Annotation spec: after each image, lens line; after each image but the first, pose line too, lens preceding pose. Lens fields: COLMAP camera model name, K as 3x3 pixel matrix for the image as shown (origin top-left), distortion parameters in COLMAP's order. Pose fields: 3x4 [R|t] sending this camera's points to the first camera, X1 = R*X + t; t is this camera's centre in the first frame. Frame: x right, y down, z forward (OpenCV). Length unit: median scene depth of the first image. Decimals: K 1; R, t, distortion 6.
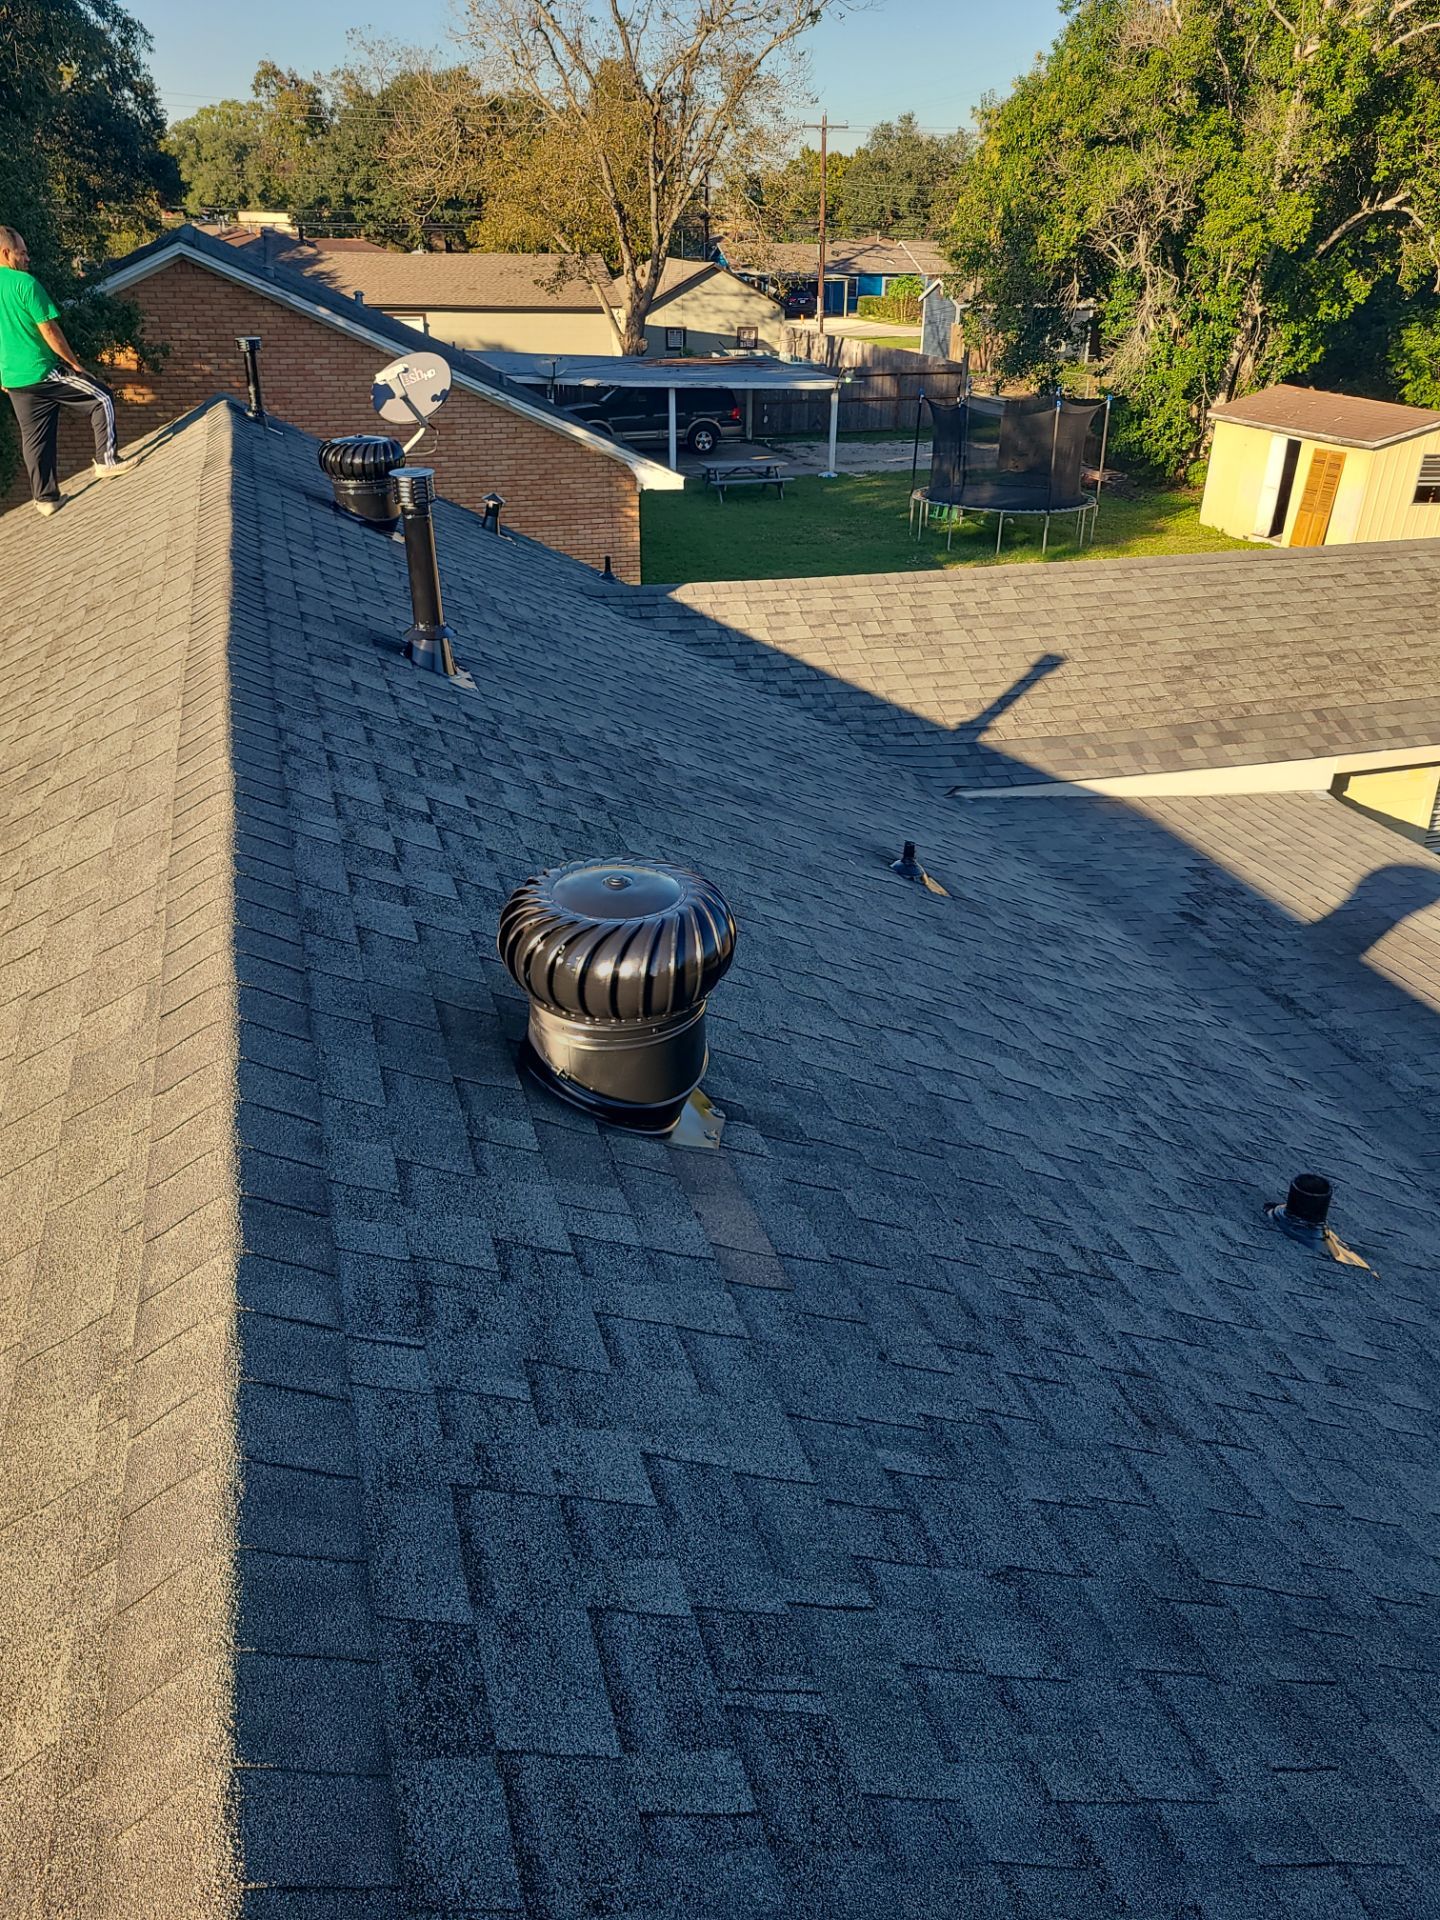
lens RADIAL K [[1422.6, 0, 721.3], [0, 1422.6, 960.3], [0, 0, 1]] dist [0.030853, -0.019587]
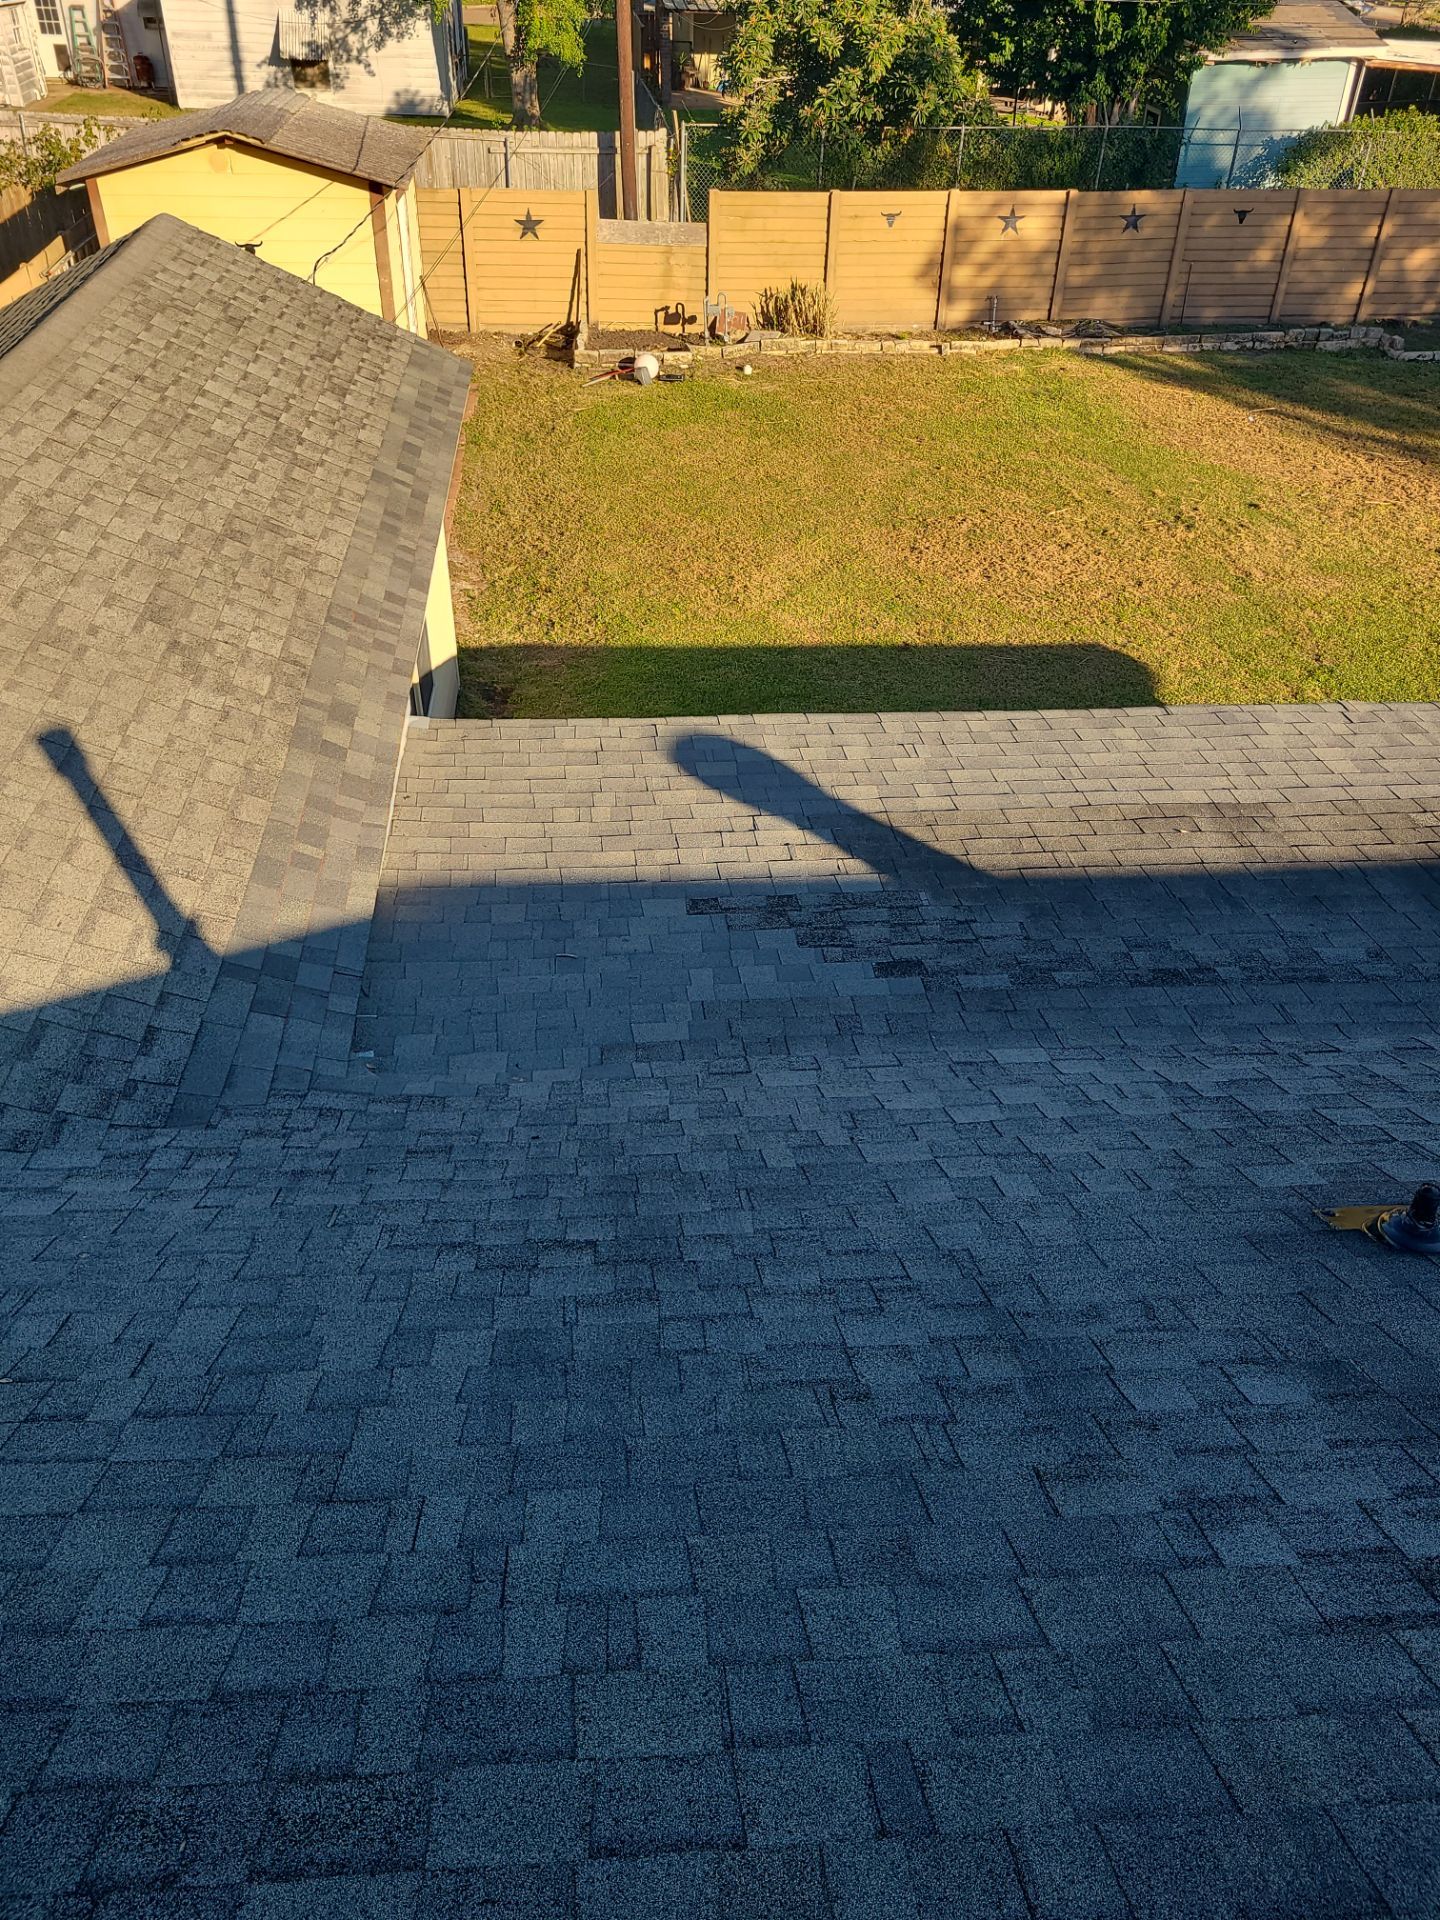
lens RADIAL K [[1422.6, 0, 718.5], [0, 1422.6, 960.7], [0, 0, 1]] dist [0.030853, -0.019587]
pose [[0.217161, -0.598324, 0.771265, -0.160355], [0.428484, 0.768358, 0.475423, -0.307522], [-0.877065, 0.227232, 0.423230, 0.632382]]
